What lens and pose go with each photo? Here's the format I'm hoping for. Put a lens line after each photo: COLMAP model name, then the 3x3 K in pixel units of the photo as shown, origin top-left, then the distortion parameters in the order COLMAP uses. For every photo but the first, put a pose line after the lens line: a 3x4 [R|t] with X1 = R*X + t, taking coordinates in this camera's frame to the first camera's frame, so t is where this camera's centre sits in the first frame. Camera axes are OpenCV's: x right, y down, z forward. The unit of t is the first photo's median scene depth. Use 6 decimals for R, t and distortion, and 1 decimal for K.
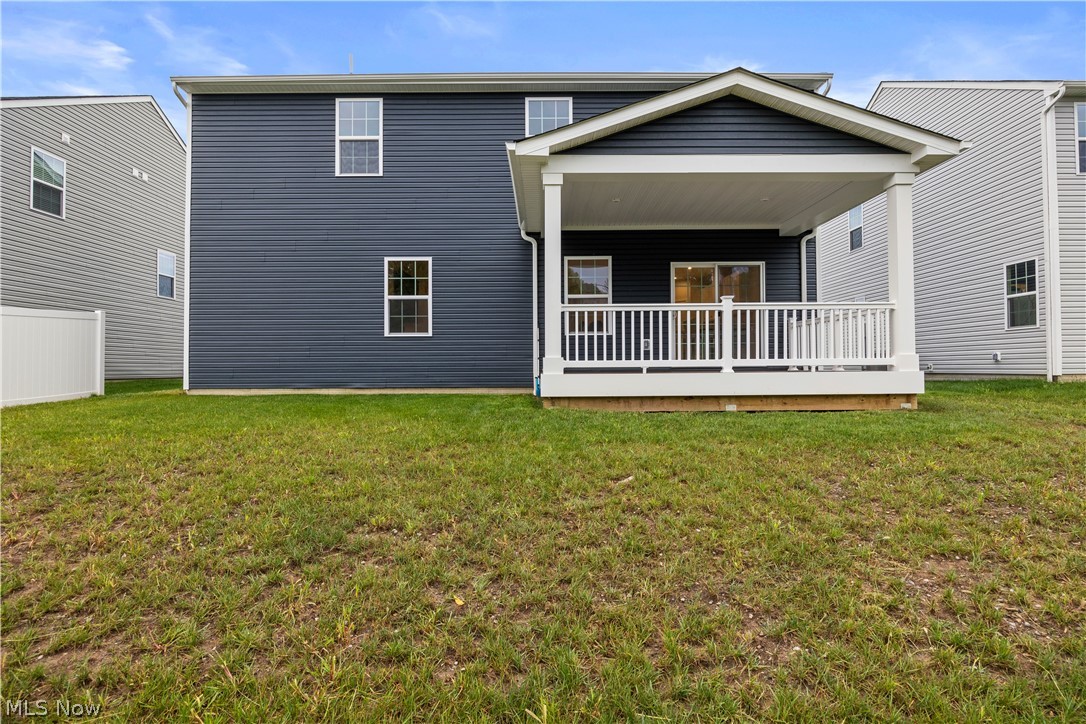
lens RADIAL K [[537.7, 0, 541.9], [0, 537.7, 333.5], [0, 0, 1]] dist [0.012271, -0.000445]
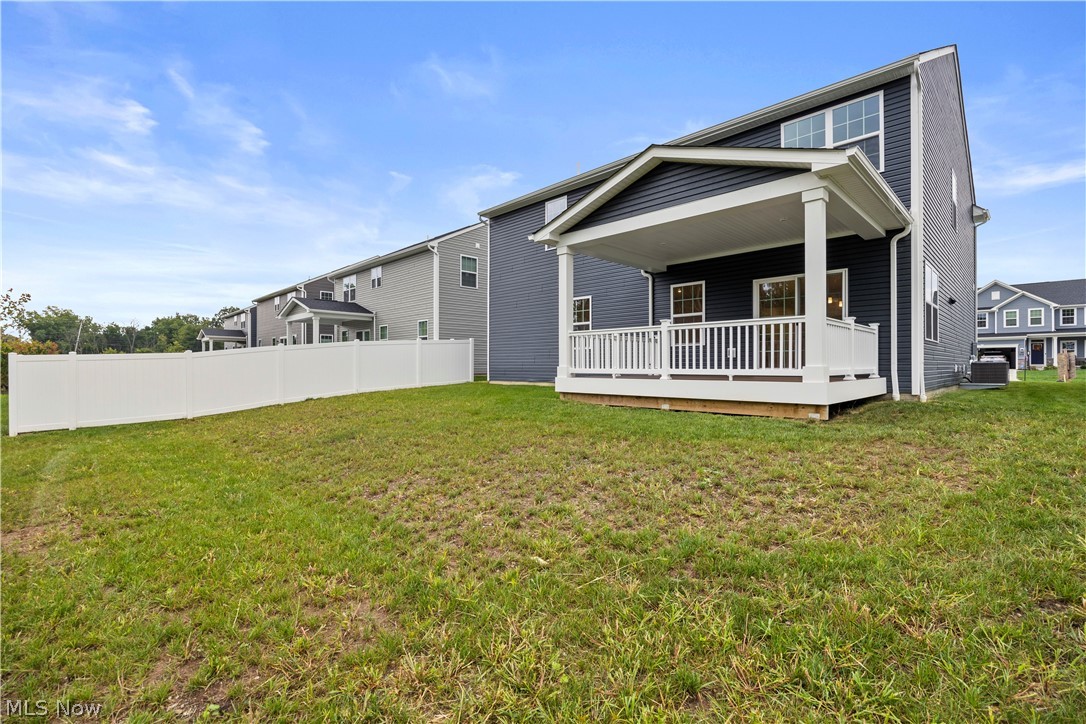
lens RADIAL K [[474.3, 0, 541.8], [0, 474.3, 355.9], [0, 0, 1]] dist [-0.015711, -0.000108]
pose [[0.704856, -0.003785, -0.709341, 0.626145], [0.024530, 0.999518, 0.019042, -0.007835], [0.708926, -0.030822, 0.704609, -0.003025]]
